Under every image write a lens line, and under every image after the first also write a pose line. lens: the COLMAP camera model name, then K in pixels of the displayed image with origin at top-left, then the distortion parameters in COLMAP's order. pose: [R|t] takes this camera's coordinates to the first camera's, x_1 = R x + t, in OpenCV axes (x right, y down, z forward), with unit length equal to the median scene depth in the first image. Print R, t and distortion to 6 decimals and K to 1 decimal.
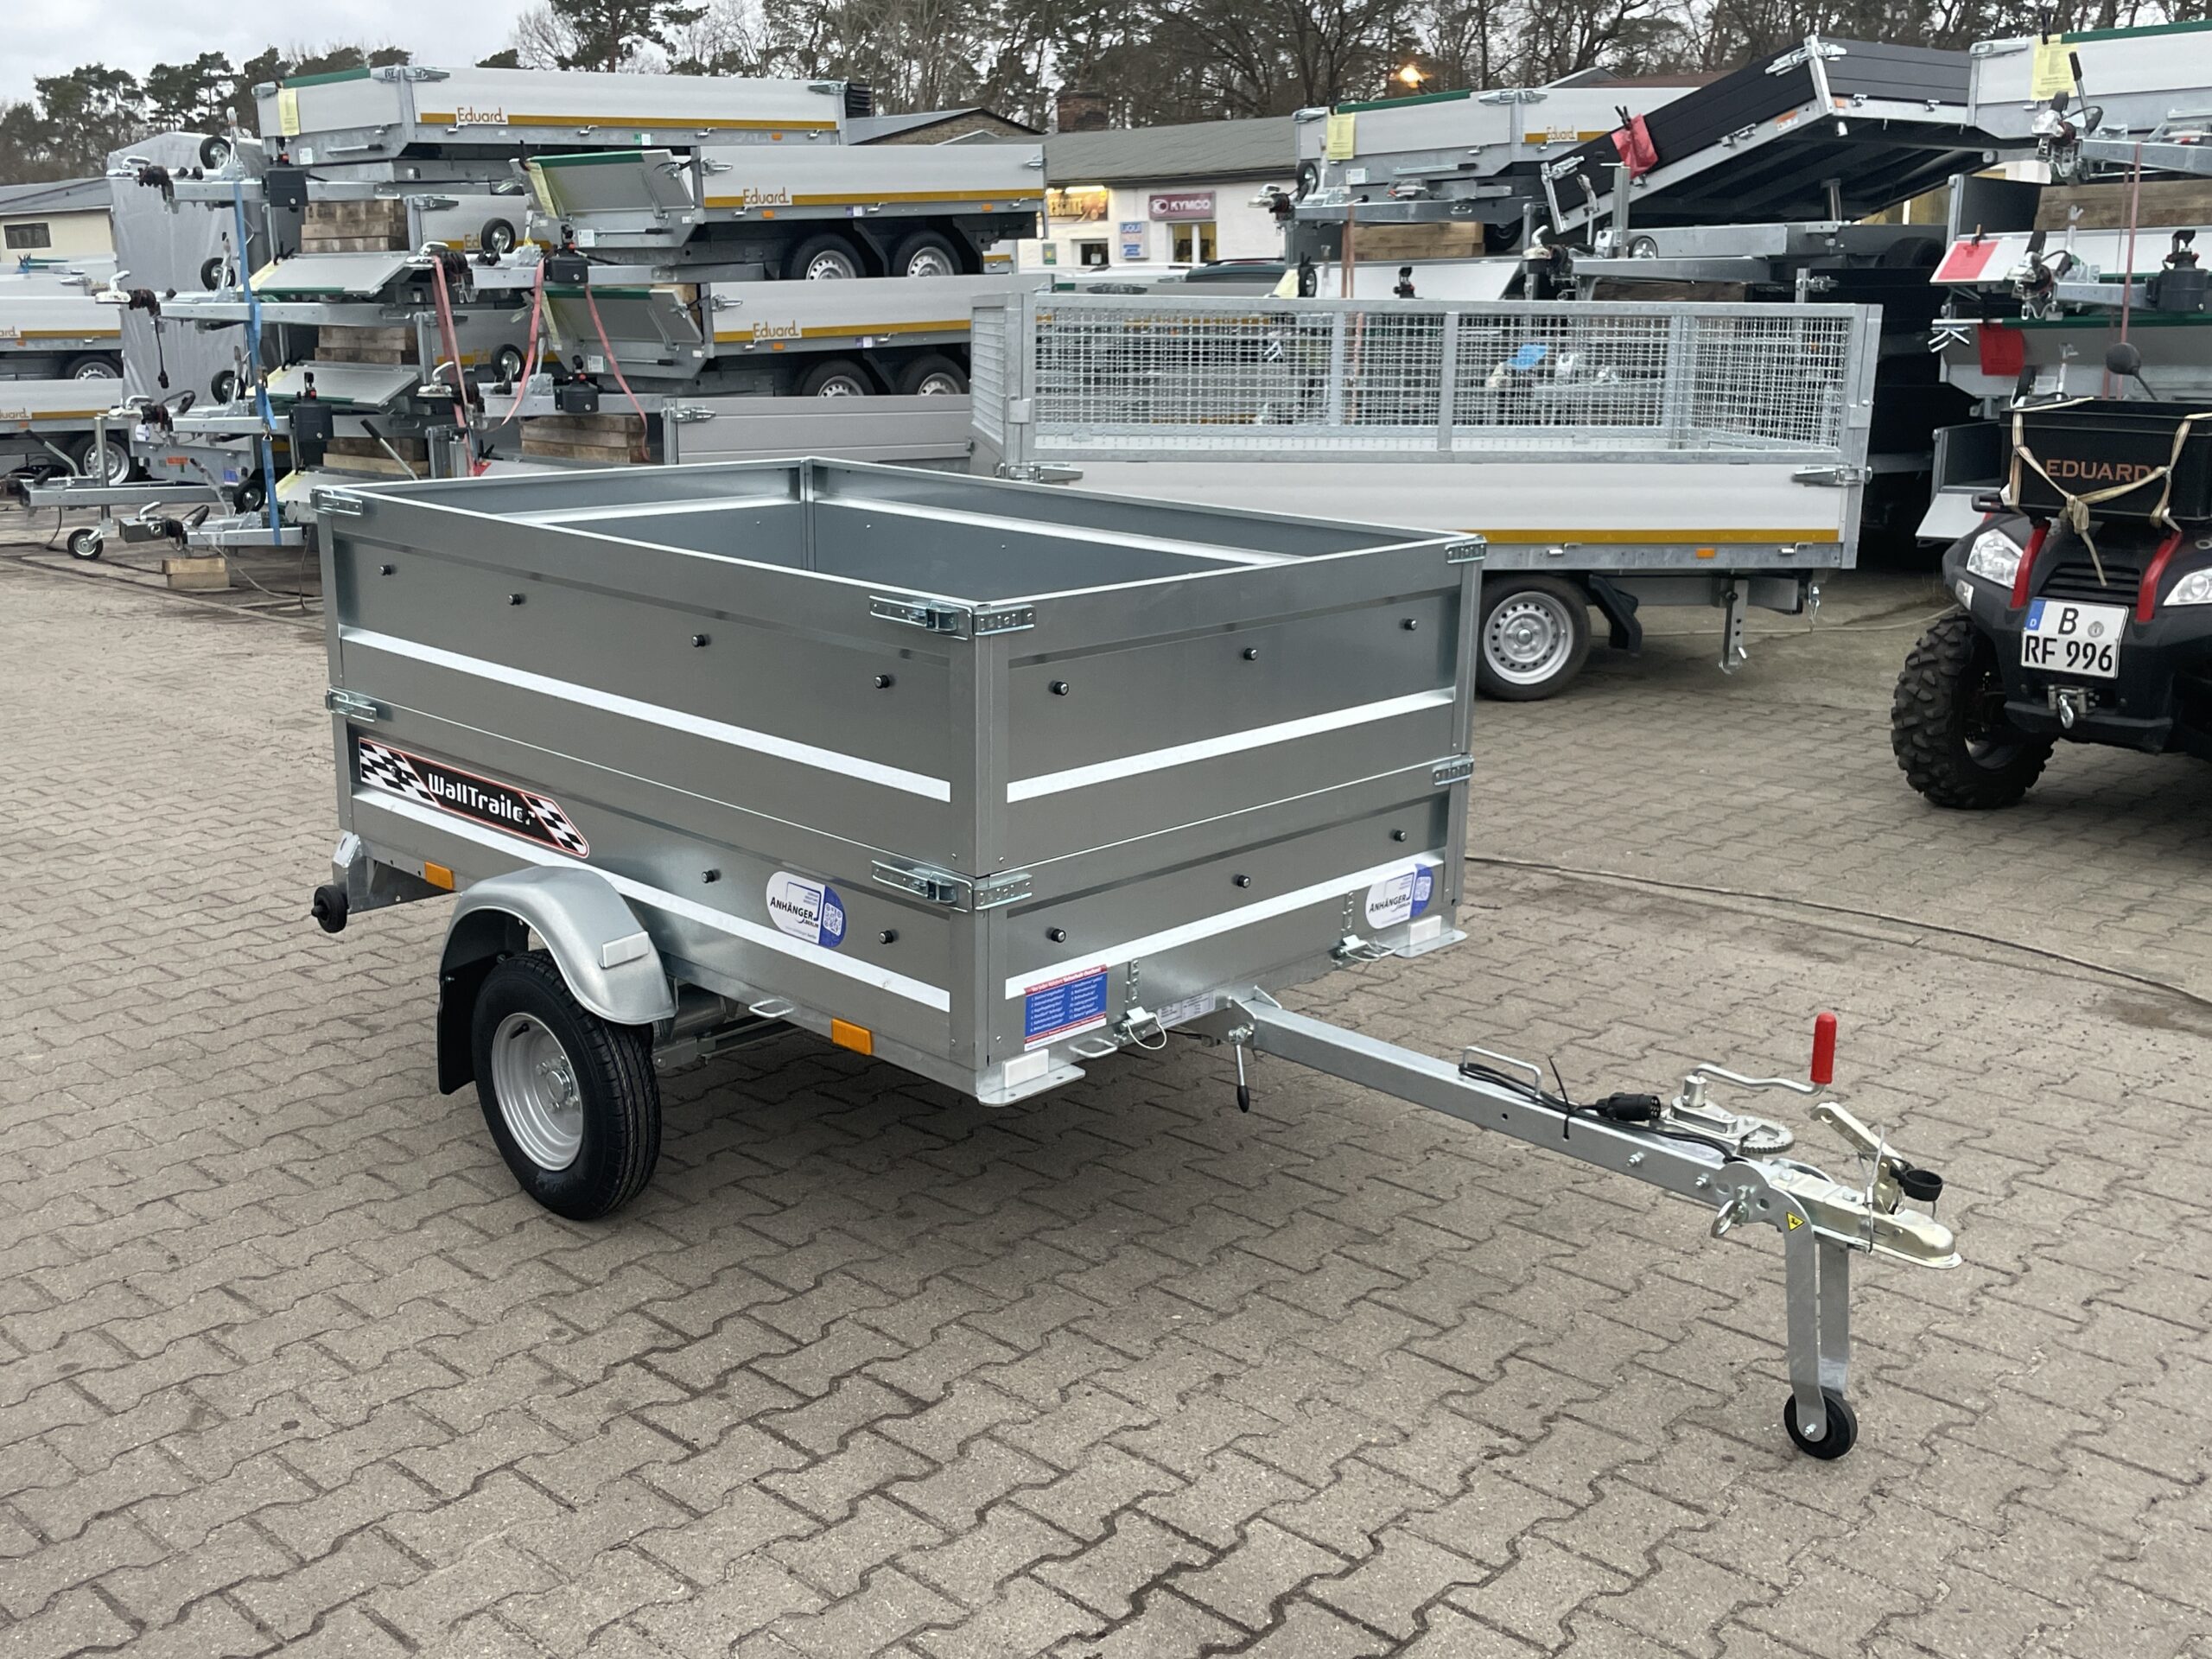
lens RADIAL K [[2178.2, 0, 1106.0], [0, 2178.2, 829.5], [0, 0, 1]] dist [0.083918, -0.117321]
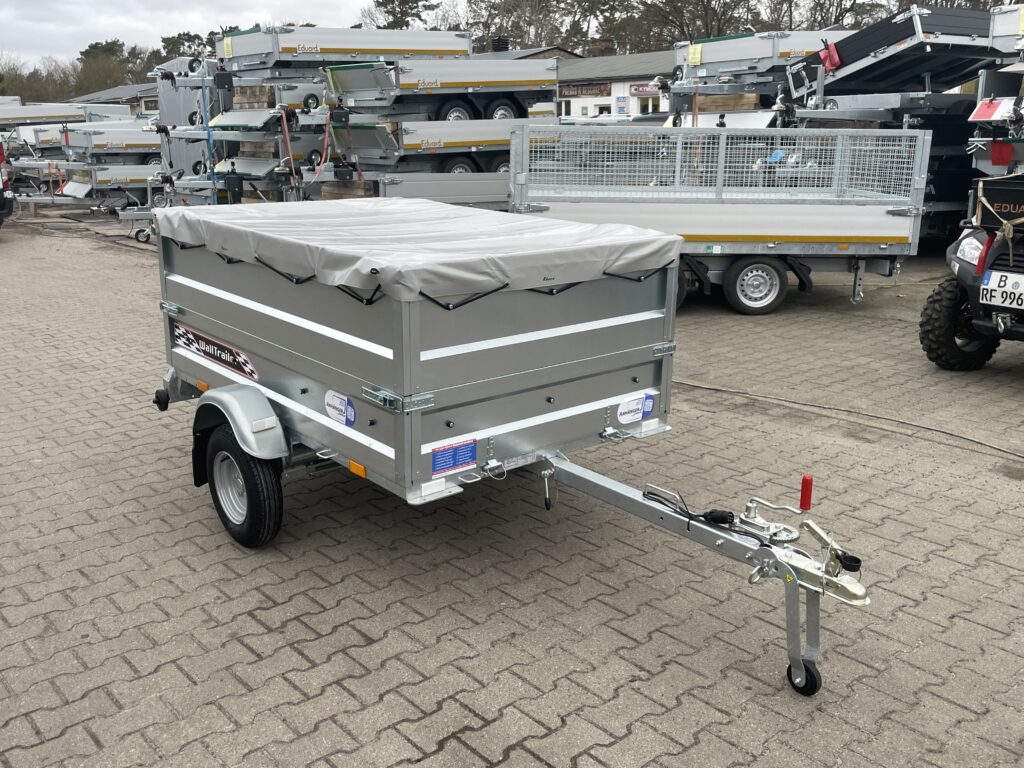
lens RADIAL K [[961.9, 0, 520.3], [0, 961.9, 380.1], [0, 0, 1]] dist [0.085259, -0.117729]
pose [[0.995219, 0.024864, -0.094453, 0.072540], [-0.023638, 0.999621, 0.014077, -0.003732], [0.094767, -0.011777, 0.995430, 0.041060]]
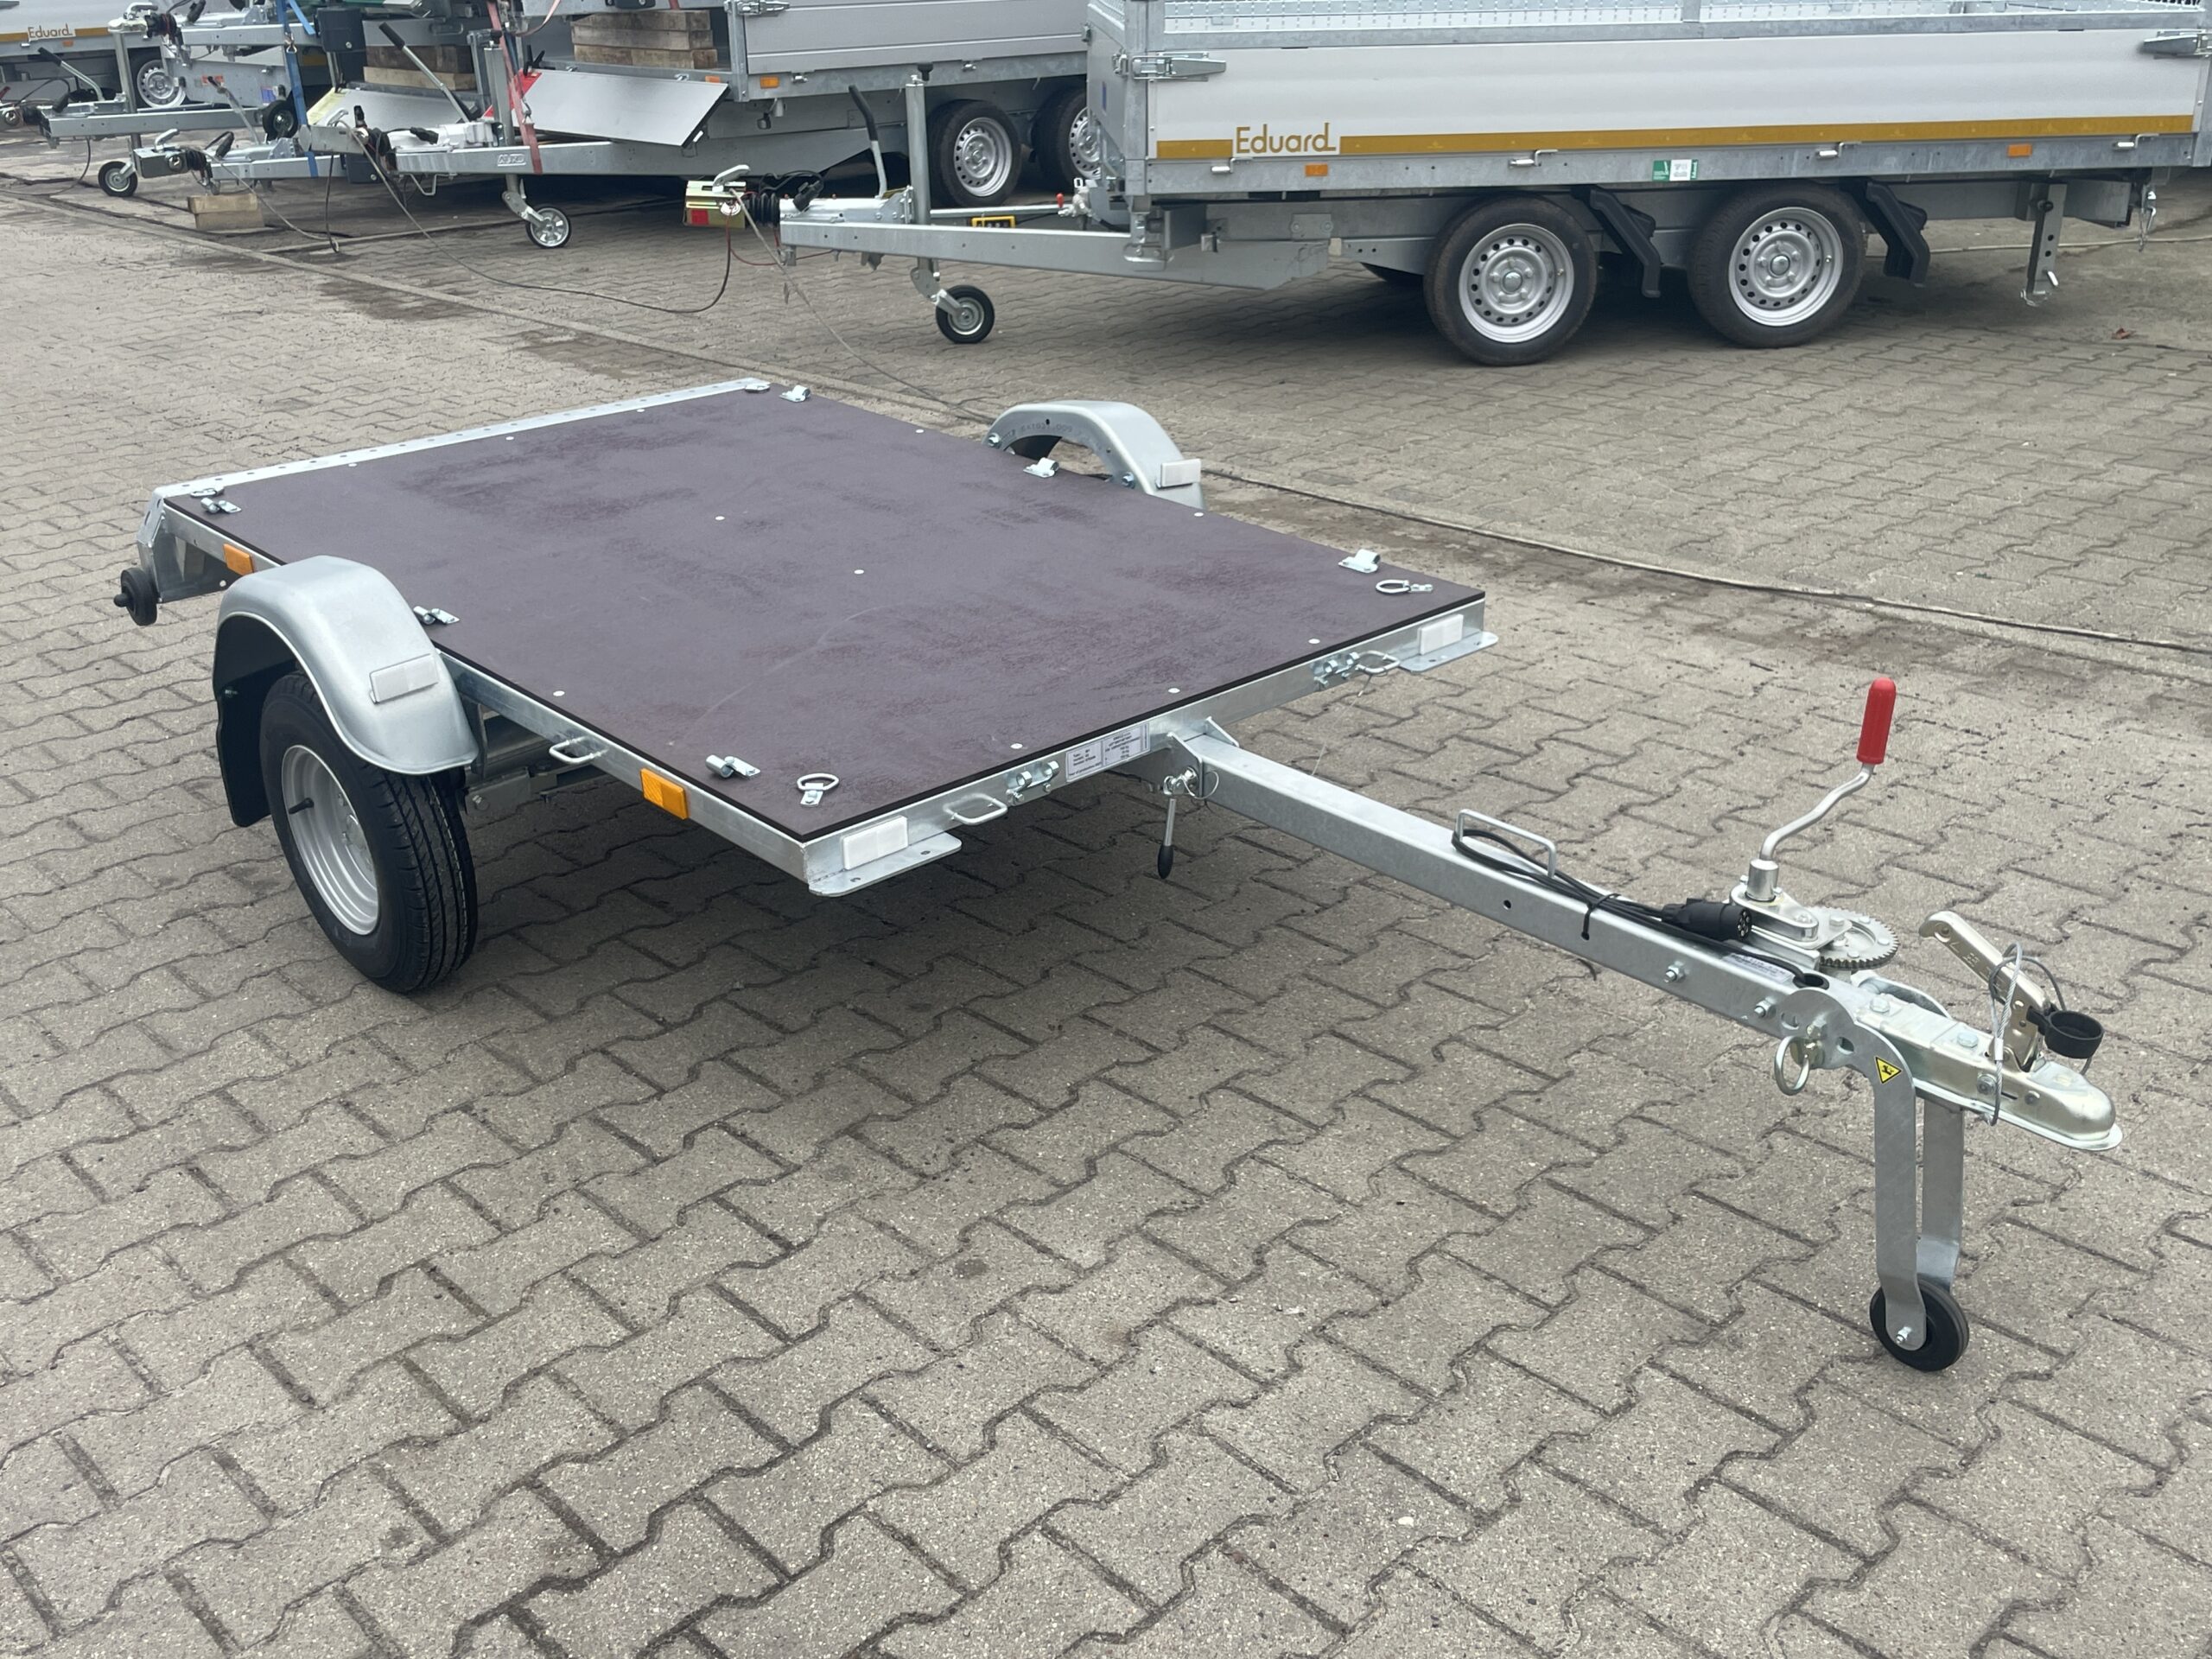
lens RADIAL K [[2123.1, 0, 1126.3], [0, 2123.1, 822.4], [0, 0, 1]] dist [0.073122, -0.096196]
pose [[0.998367, -0.005736, -0.056839, -0.005499], [0.015591, 0.984536, 0.174488, -0.038560], [0.054959, -0.175089, 0.983018, 0.247999]]
